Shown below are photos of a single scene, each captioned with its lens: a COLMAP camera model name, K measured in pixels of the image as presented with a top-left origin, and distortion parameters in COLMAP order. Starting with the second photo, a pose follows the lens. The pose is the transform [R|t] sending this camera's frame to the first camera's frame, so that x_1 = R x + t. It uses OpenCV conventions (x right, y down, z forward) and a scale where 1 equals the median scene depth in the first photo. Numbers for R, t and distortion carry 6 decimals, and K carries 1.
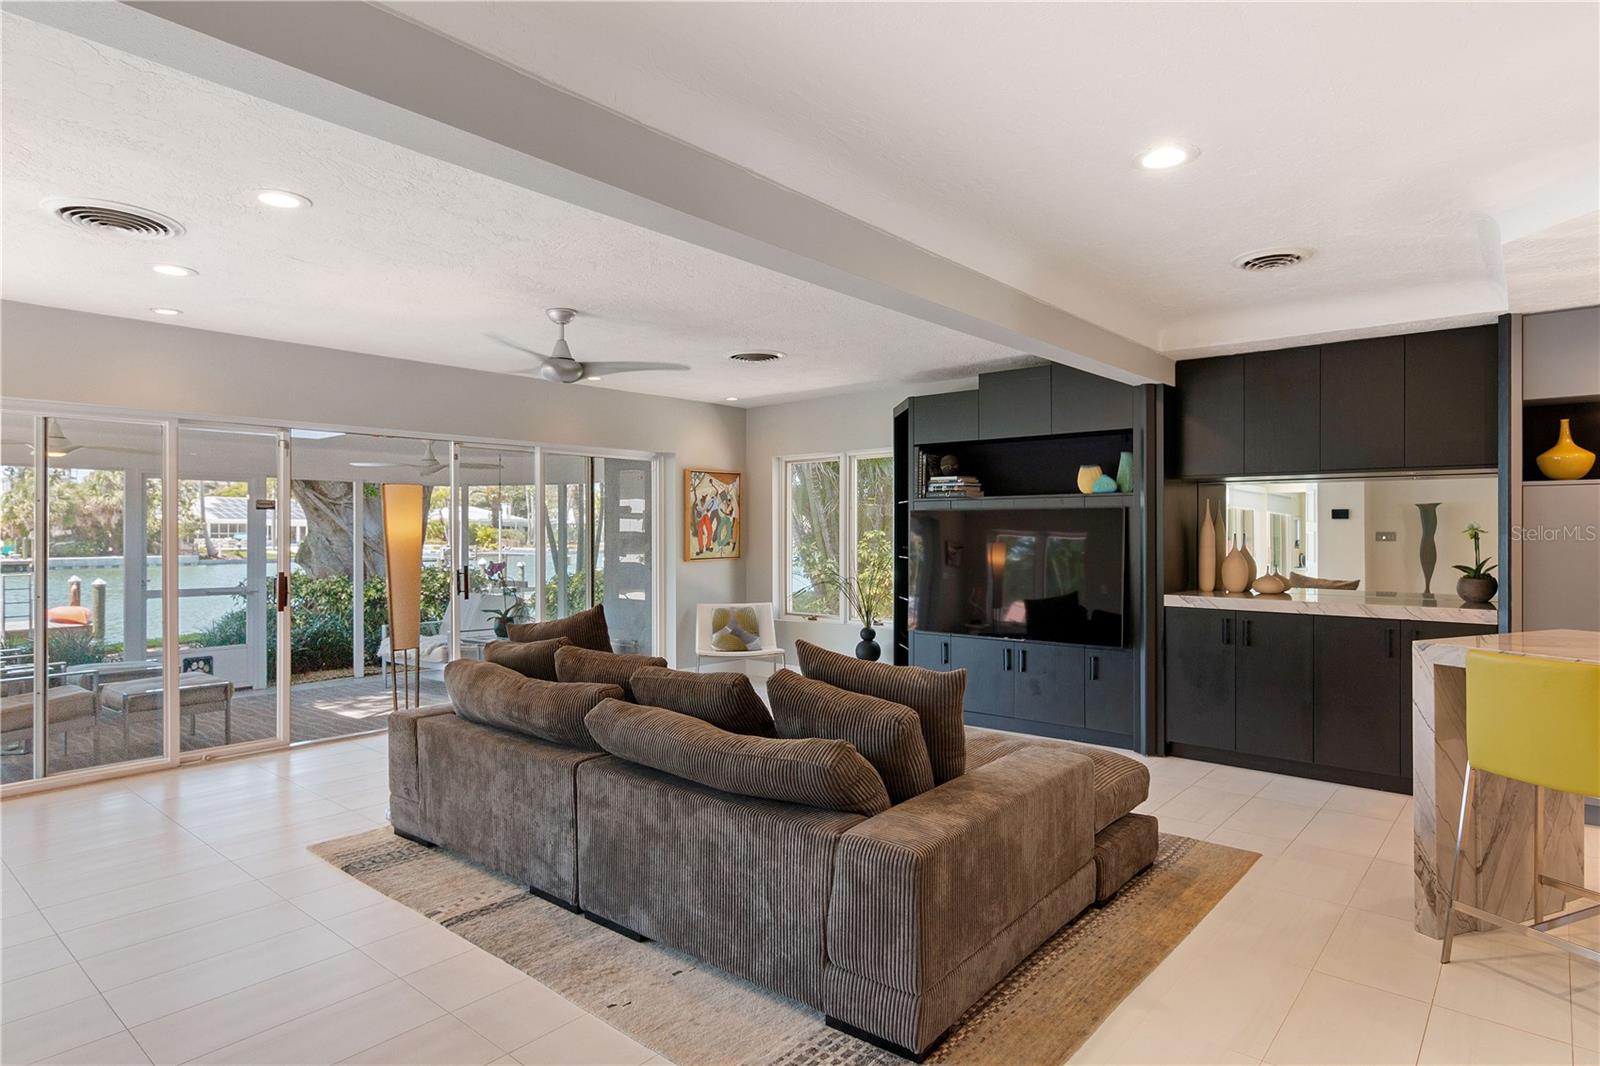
lens RADIAL K [[883.3, 0, 798.6], [0, 883.3, 528.3], [0, 0, 1]] dist [-0.001517, -0.000822]
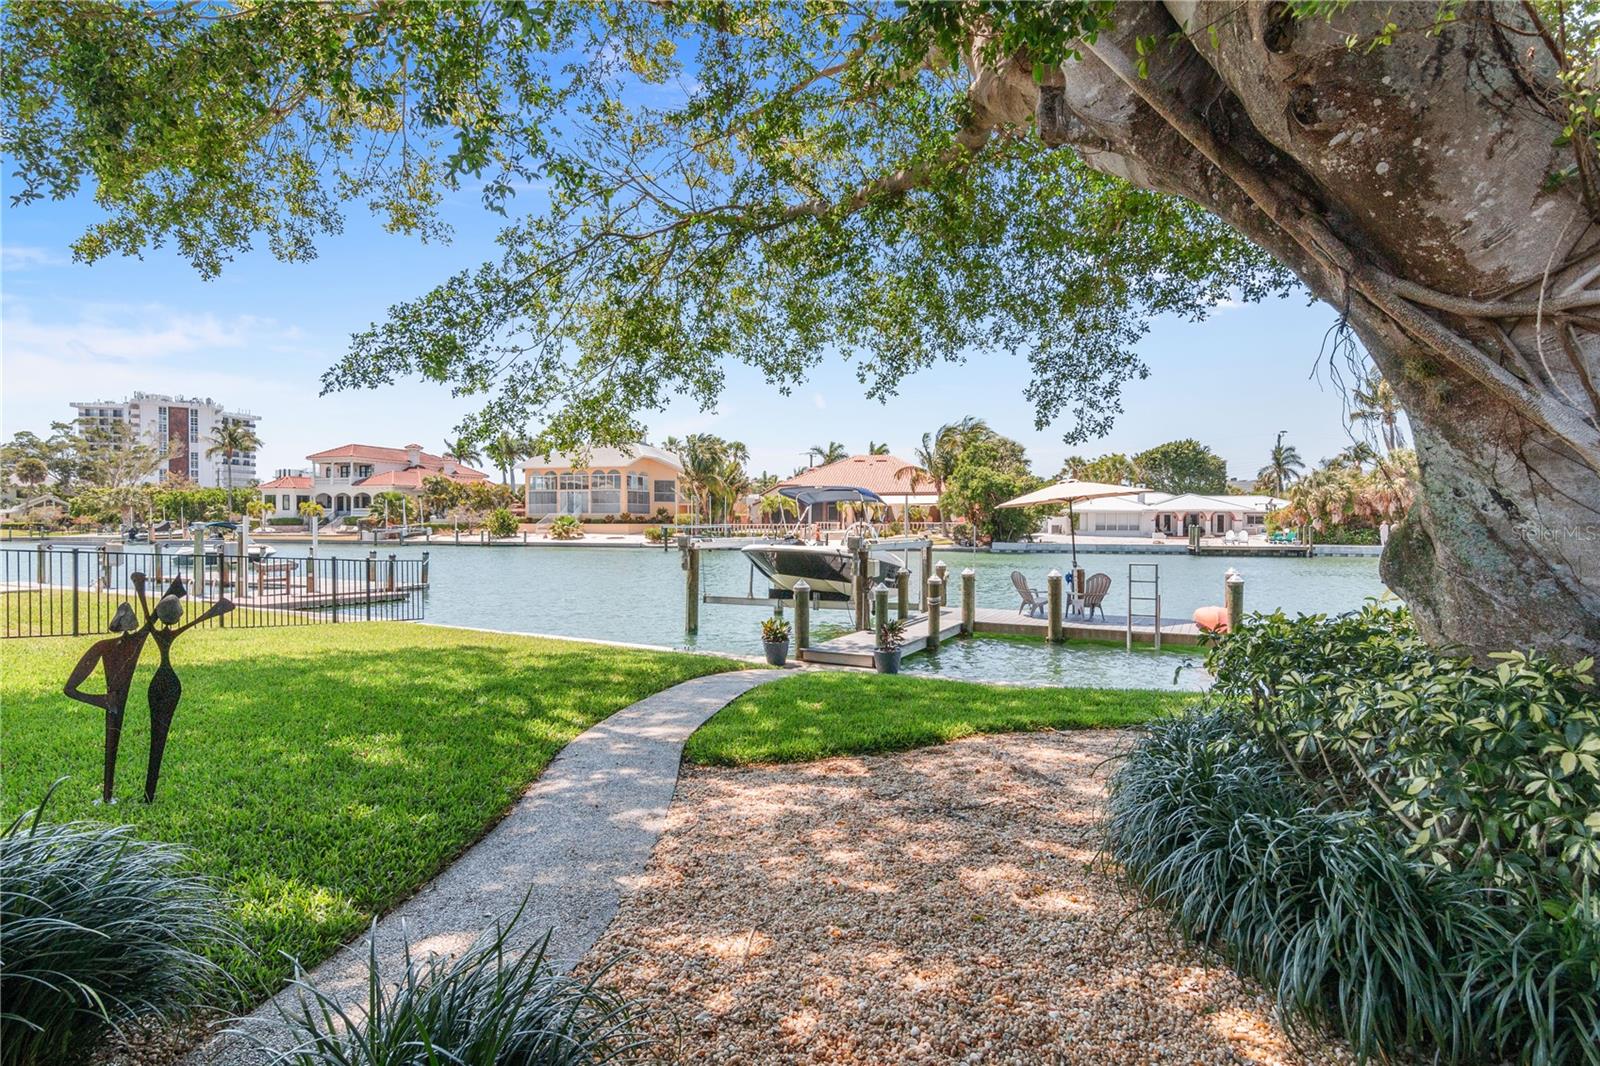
lens RADIAL K [[809.7, 0, 795.7], [0, 809.7, 536.6], [0, 0, 1]] dist [0.002031, -0.001170]
pose [[0.241732, 0.019679, -0.970143, -0.777810], [0.000416, 0.999792, 0.020384, 0.041152], [0.970343, -0.005331, 0.241674, 1.618654]]
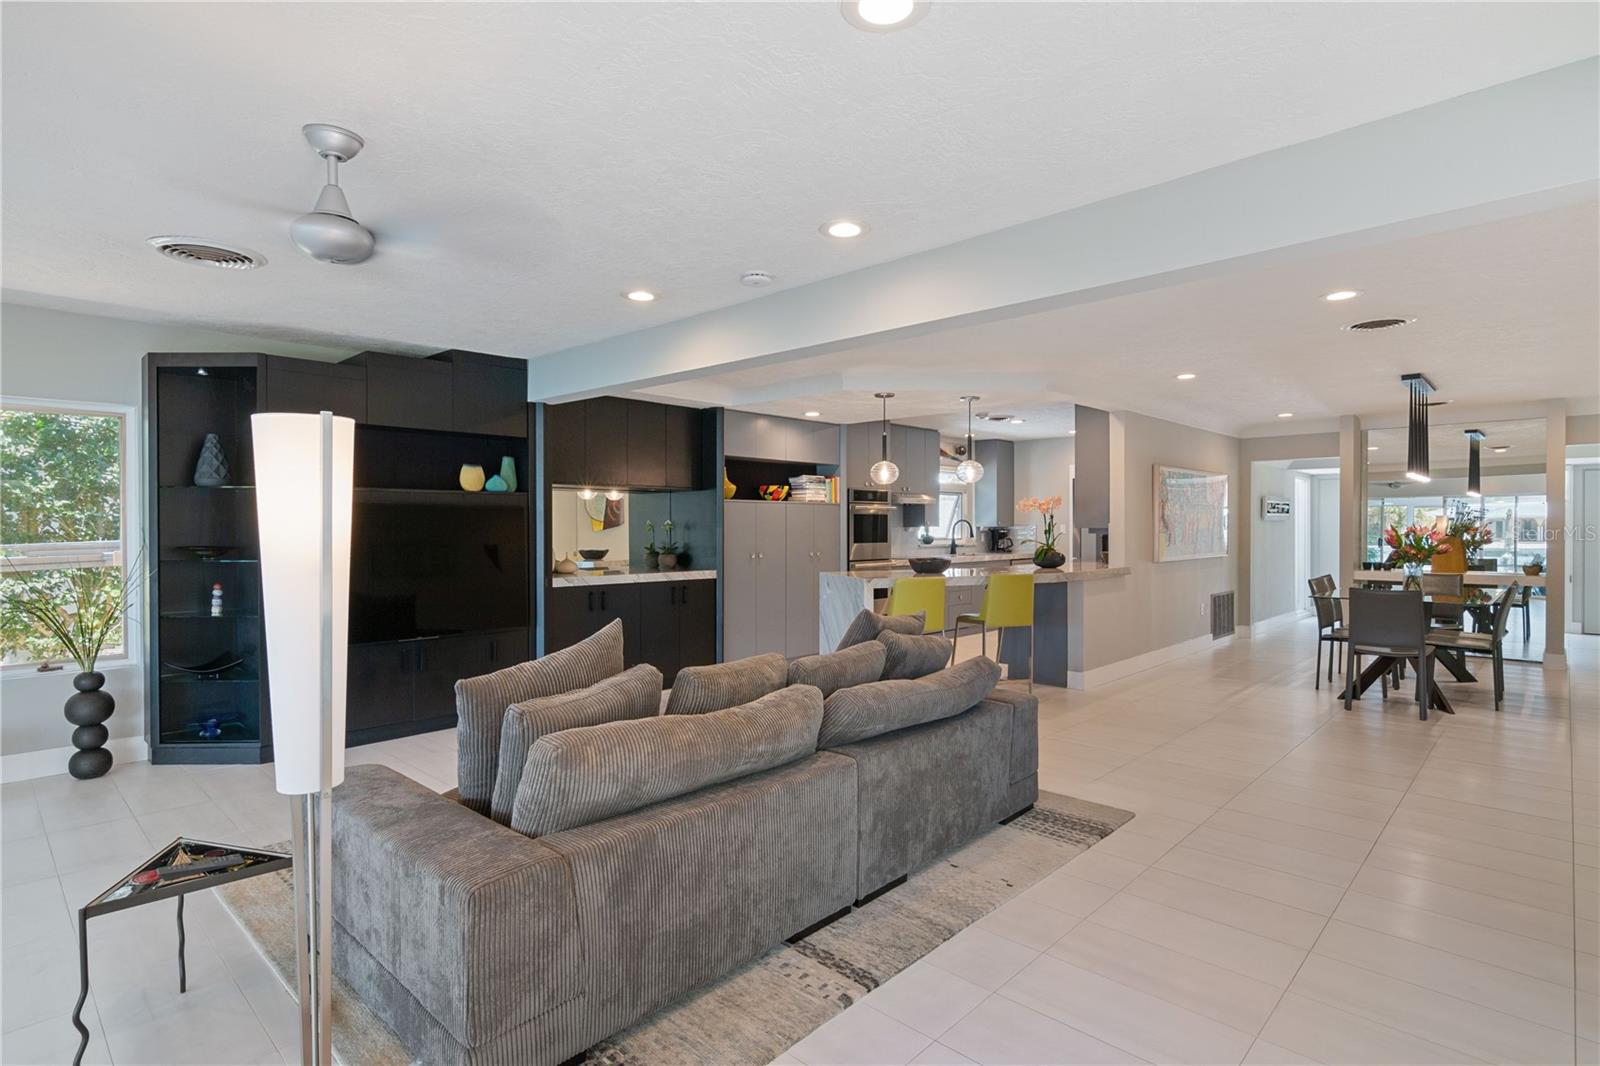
lens RADIAL K [[815.7, 0, 800.0], [0, 815.7, 533.0], [0, 0, 1]] dist [0.000133, -0.000284]
pose [[0.049719, -0.006556, 0.998742, -0.571306], [-0.002111, 0.999976, 0.006669, 0.003403], [-0.998761, -0.002440, 0.049704, 0.497530]]
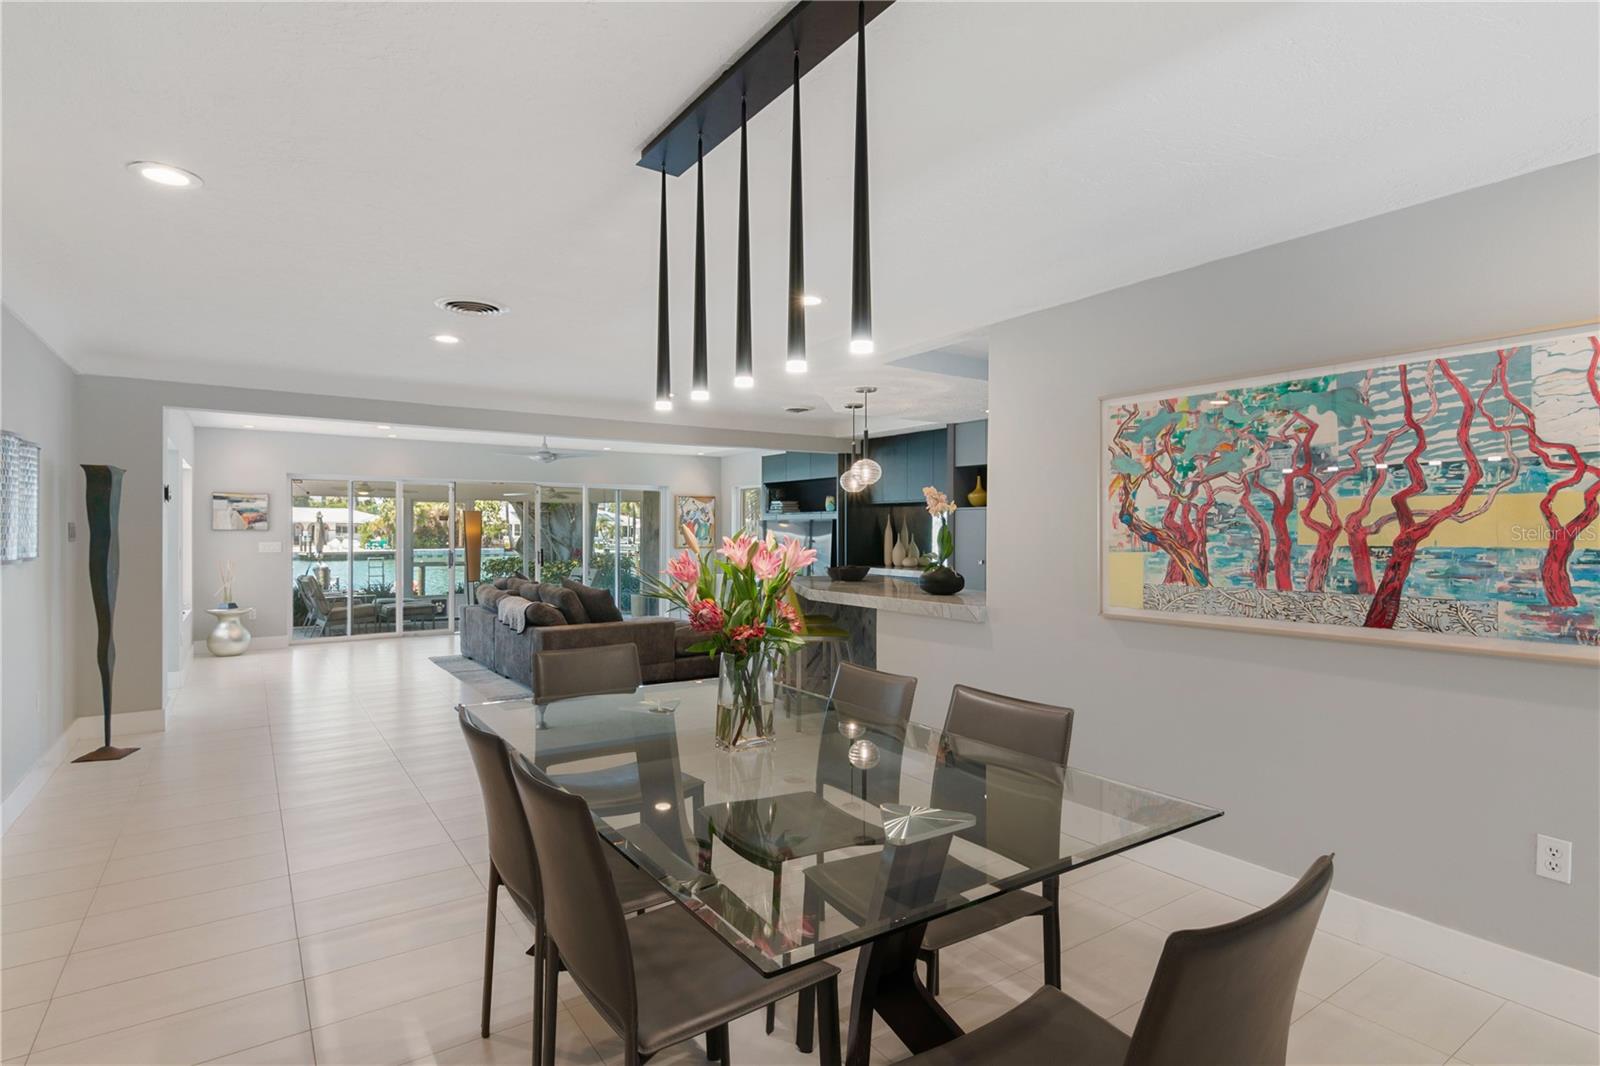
lens RADIAL K [[809.7, 0, 795.7], [0, 809.7, 536.6], [0, 0, 1]] dist [0.002031, -0.001170]
pose [[0.964593, 0.005535, -0.263684, 0.626084], [-0.003032, 0.999946, 0.009899, -0.003521], [0.263724, -0.008749, 0.964558, -0.554015]]
